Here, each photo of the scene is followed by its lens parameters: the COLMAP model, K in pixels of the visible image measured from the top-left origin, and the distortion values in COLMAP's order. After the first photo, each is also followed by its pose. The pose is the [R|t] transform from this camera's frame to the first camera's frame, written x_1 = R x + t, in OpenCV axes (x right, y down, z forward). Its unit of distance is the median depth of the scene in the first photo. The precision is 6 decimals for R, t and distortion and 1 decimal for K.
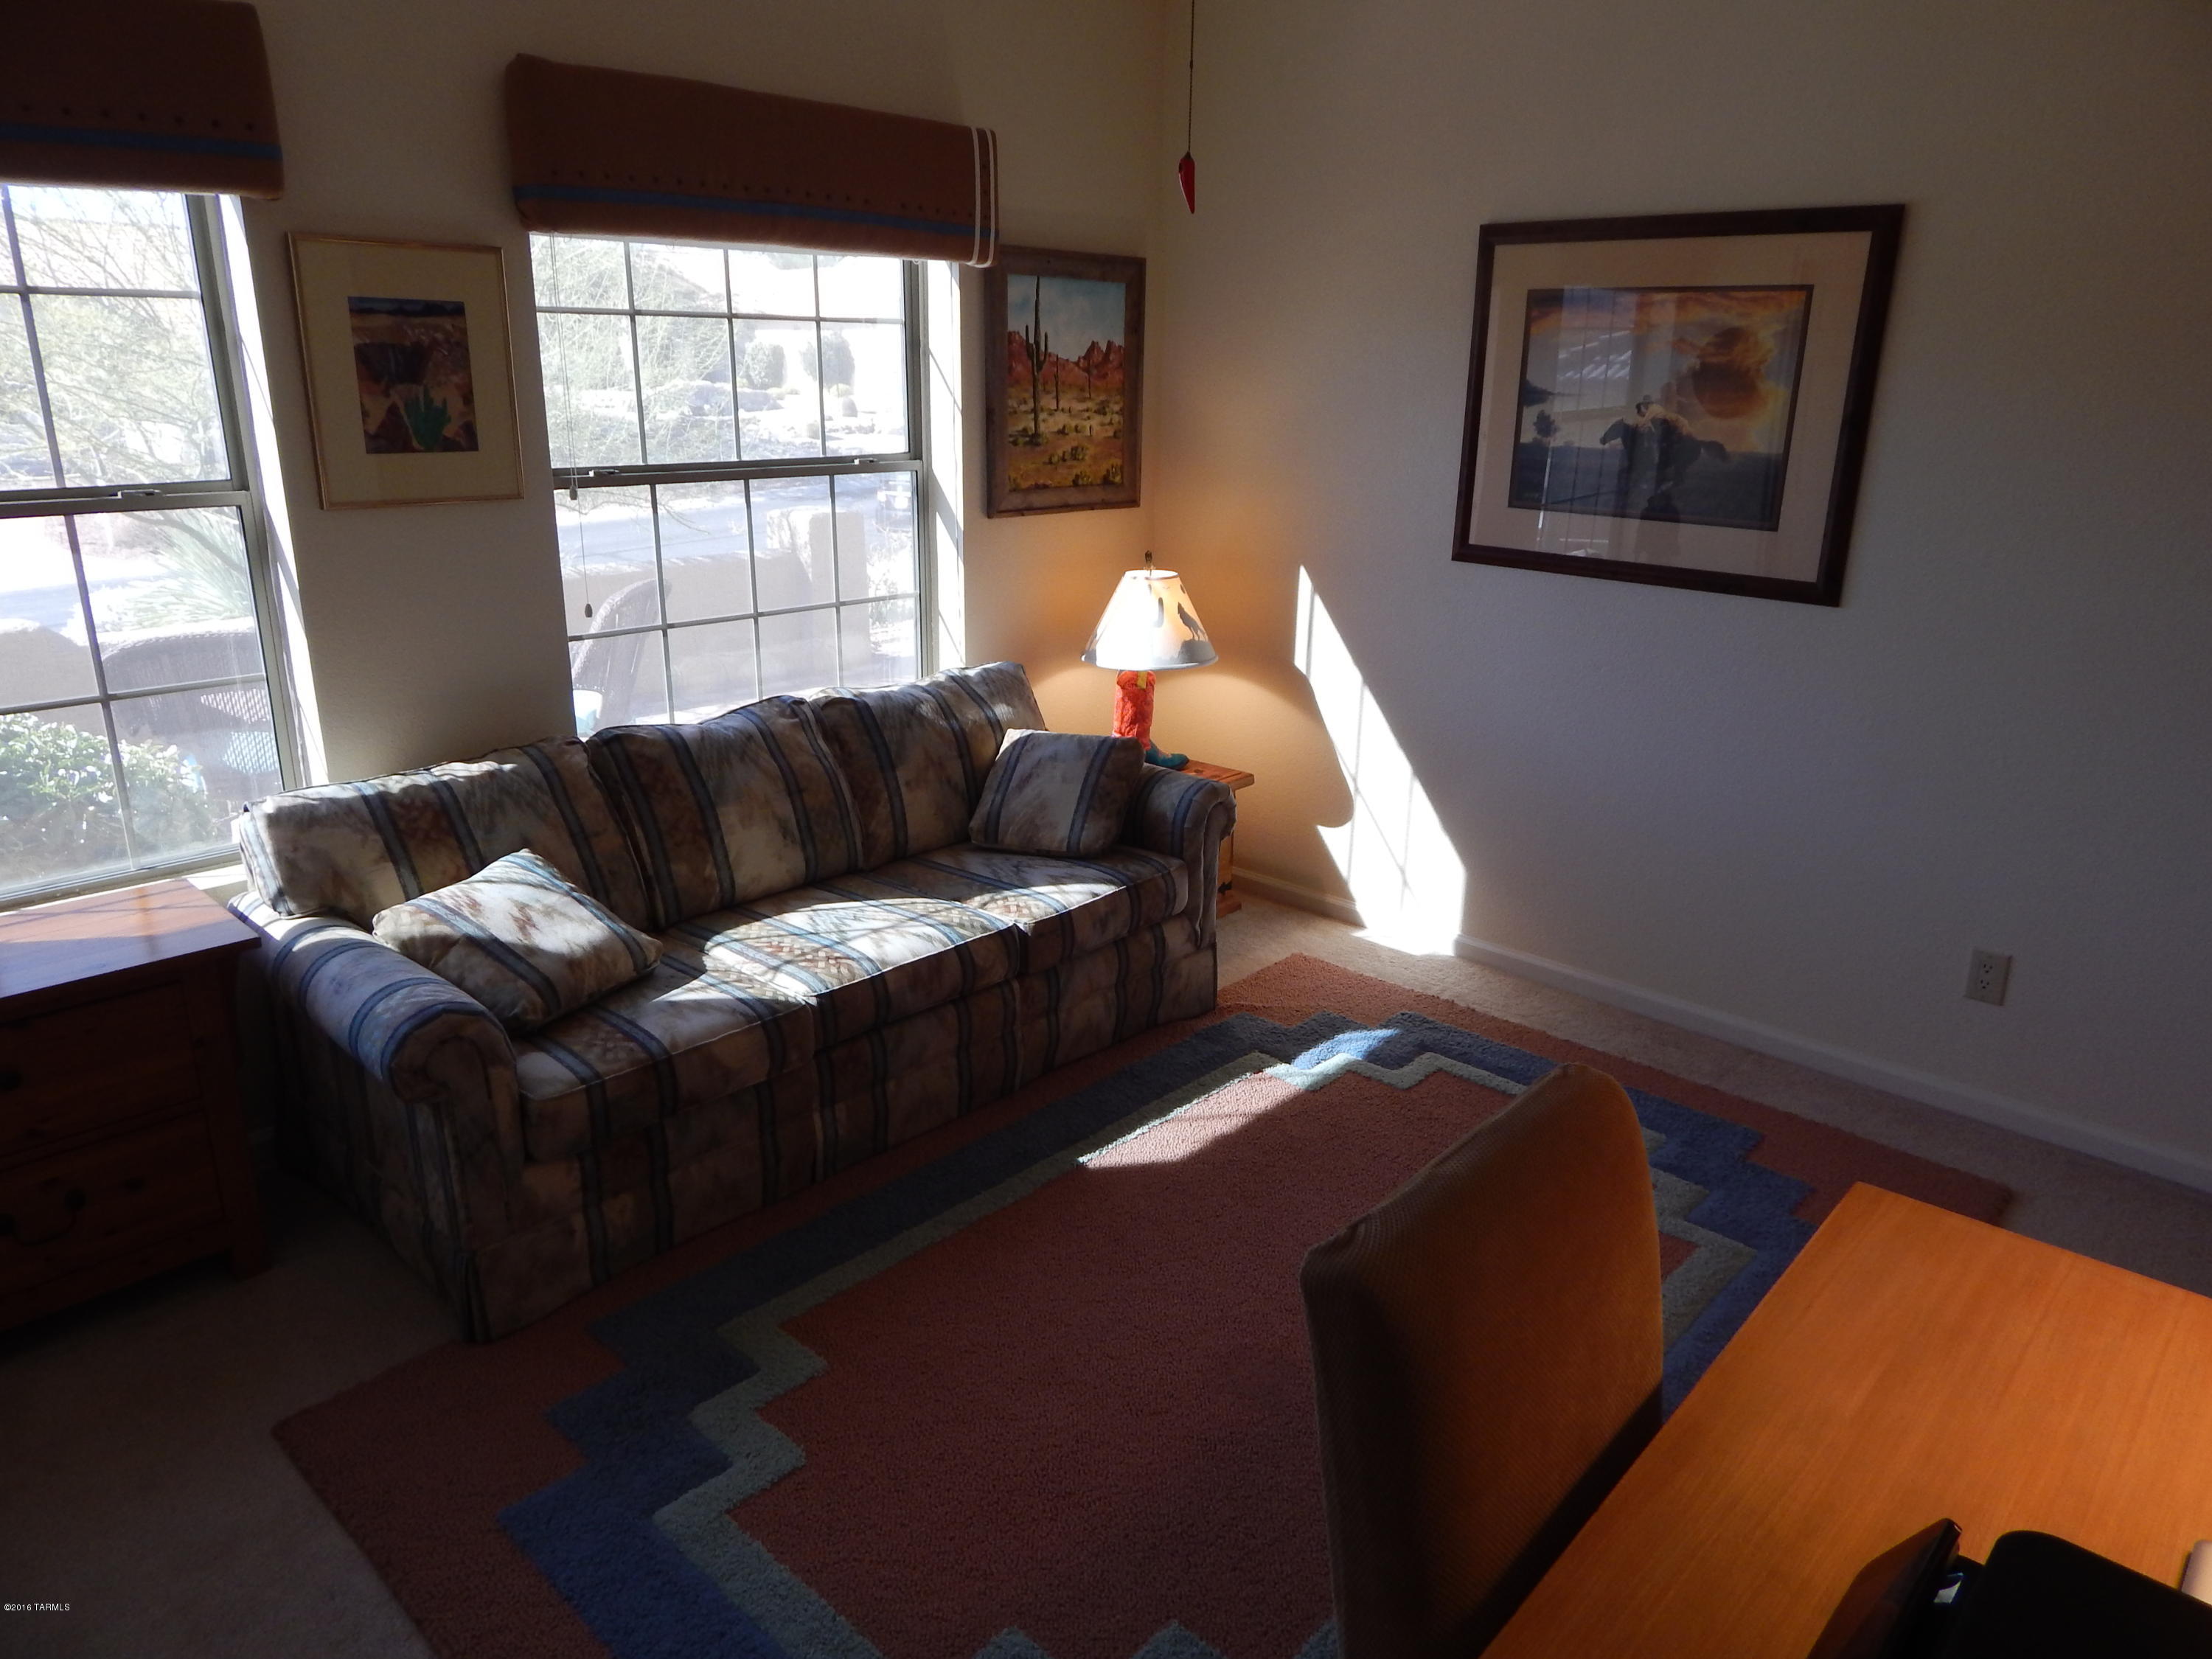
lens RADIAL K [[1512.4, 0, 1106.0], [0, 1512.4, 829.5], [0, 0, 1]] dist [0.035910, -0.025277]
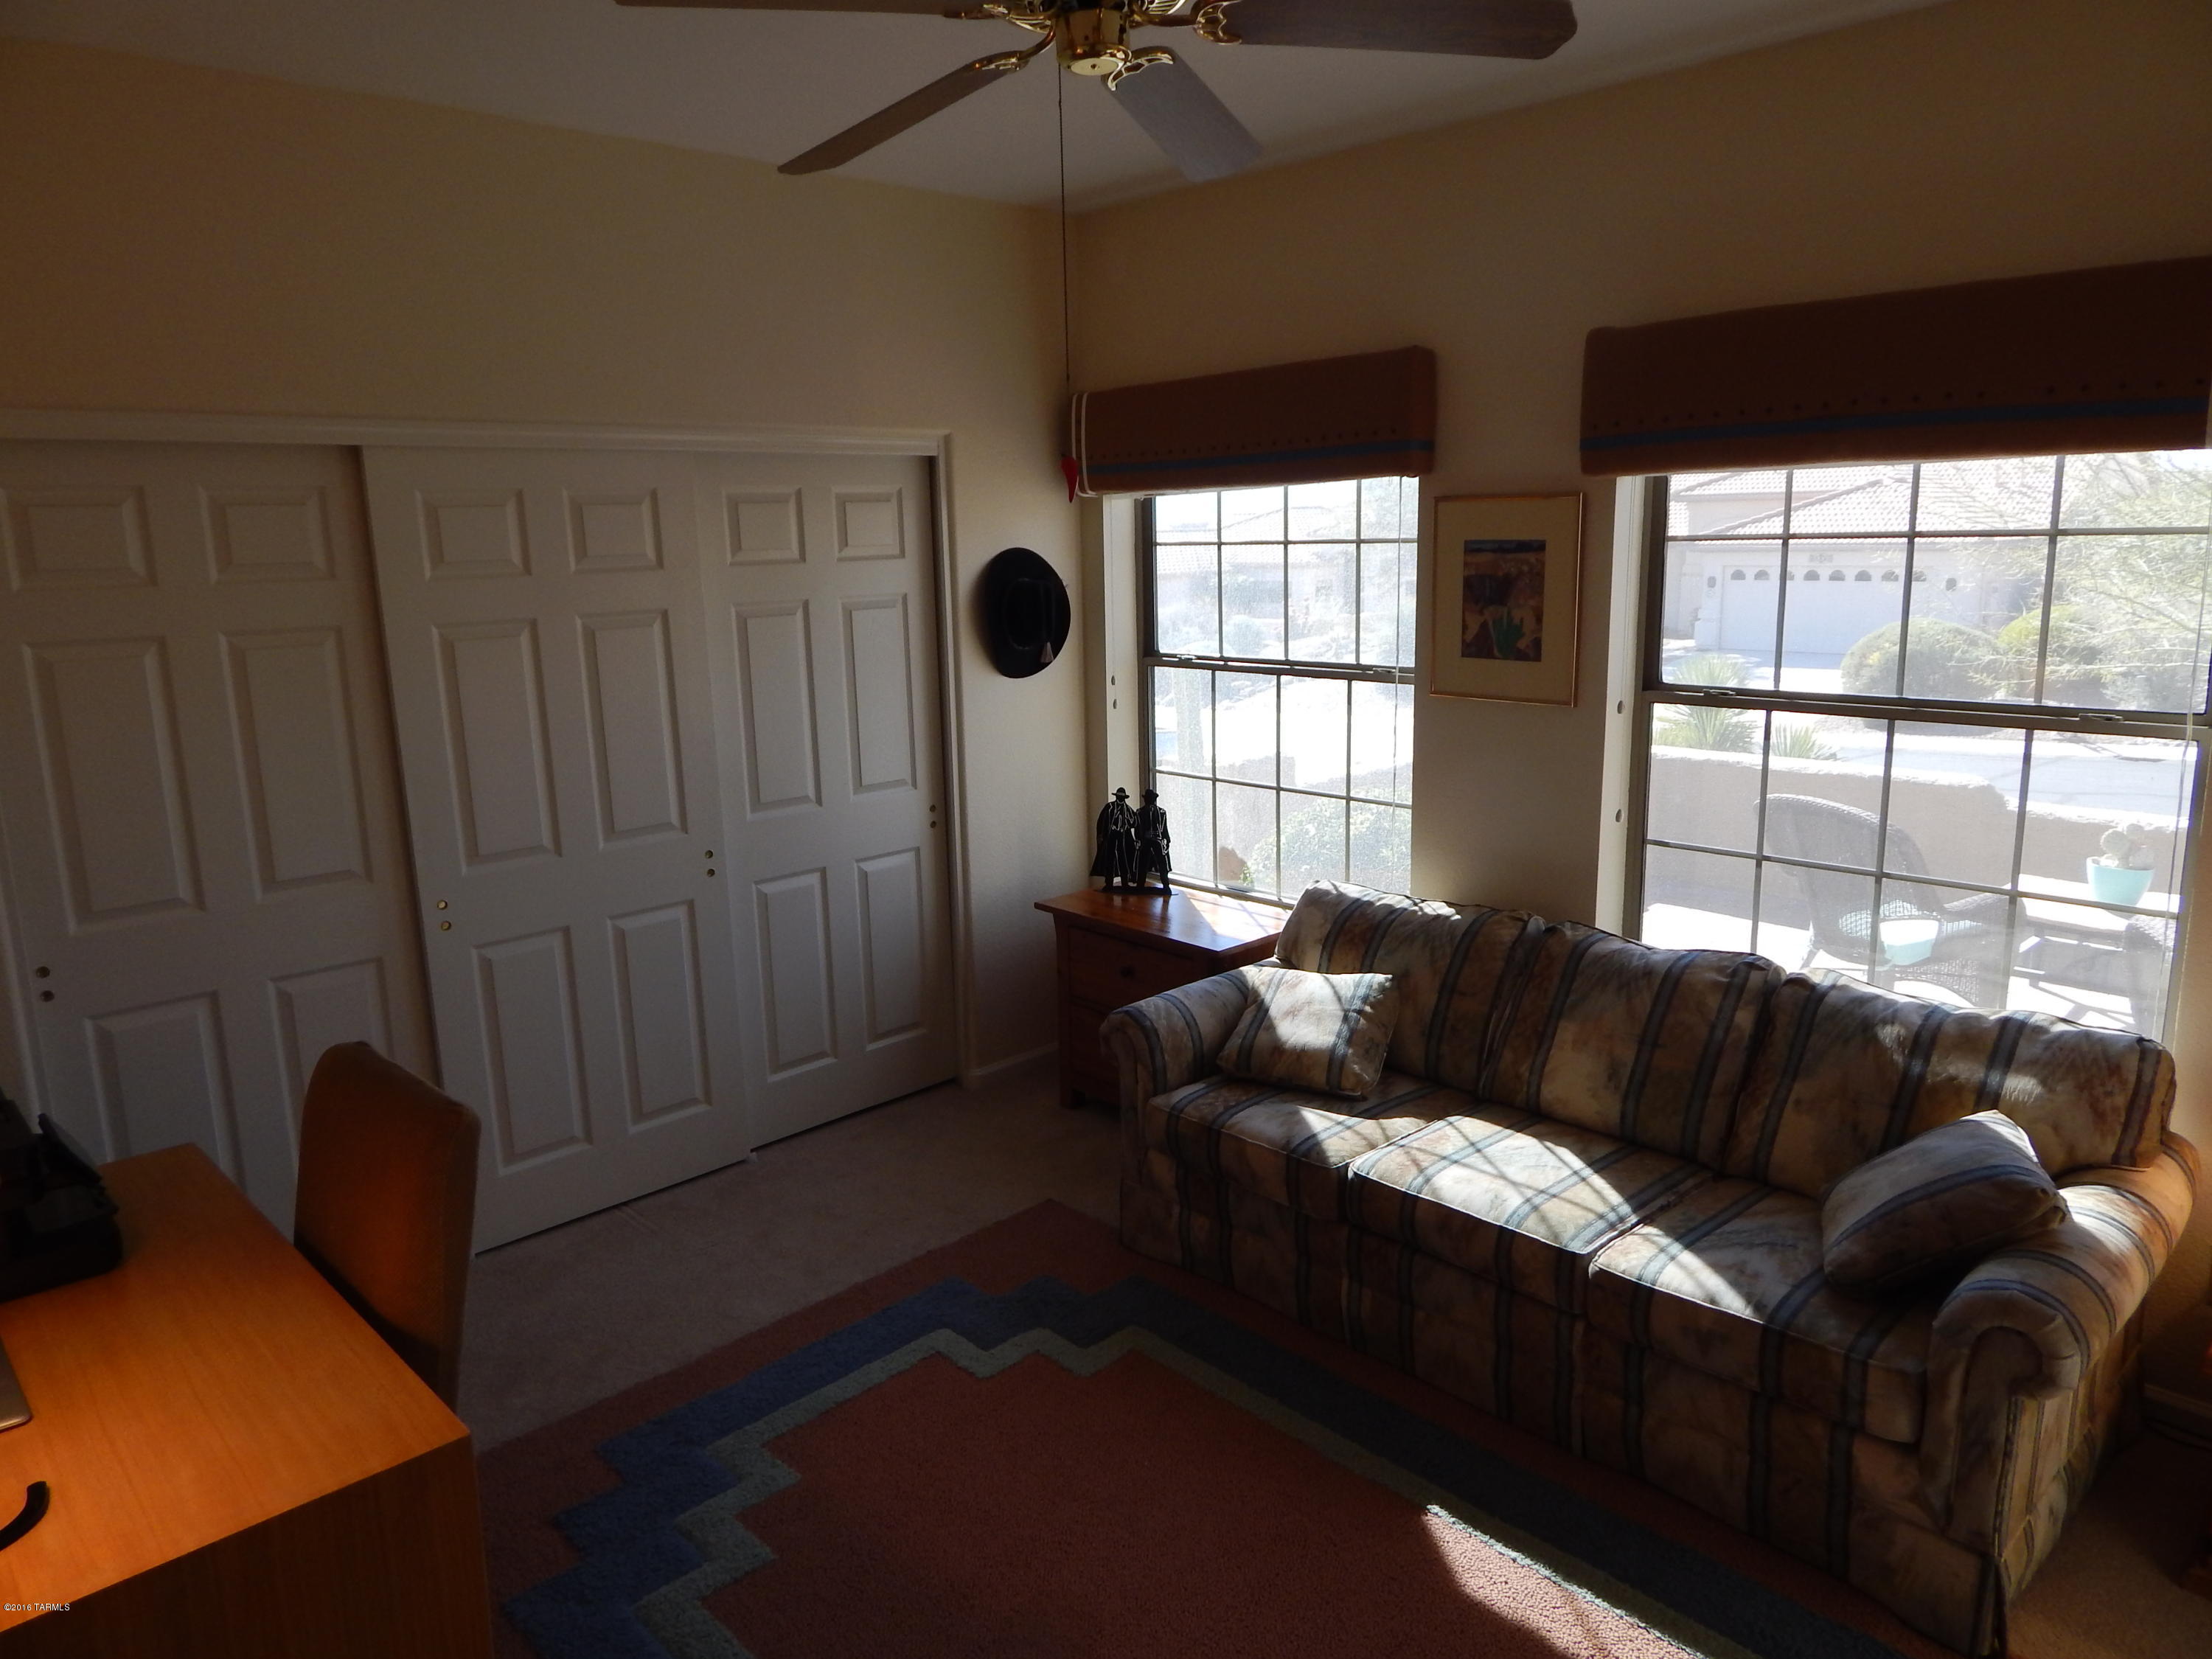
lens RADIAL K [[1512.4, 0, 1106.0], [0, 1512.4, 829.5], [0, 0, 1]] dist [0.035910, -0.025277]
pose [[-0.077233, 0.189475, -0.978843, 0.795186], [-0.270371, 0.941007, 0.203483, -0.278552], [0.959653, 0.280366, -0.021448, 0.751568]]
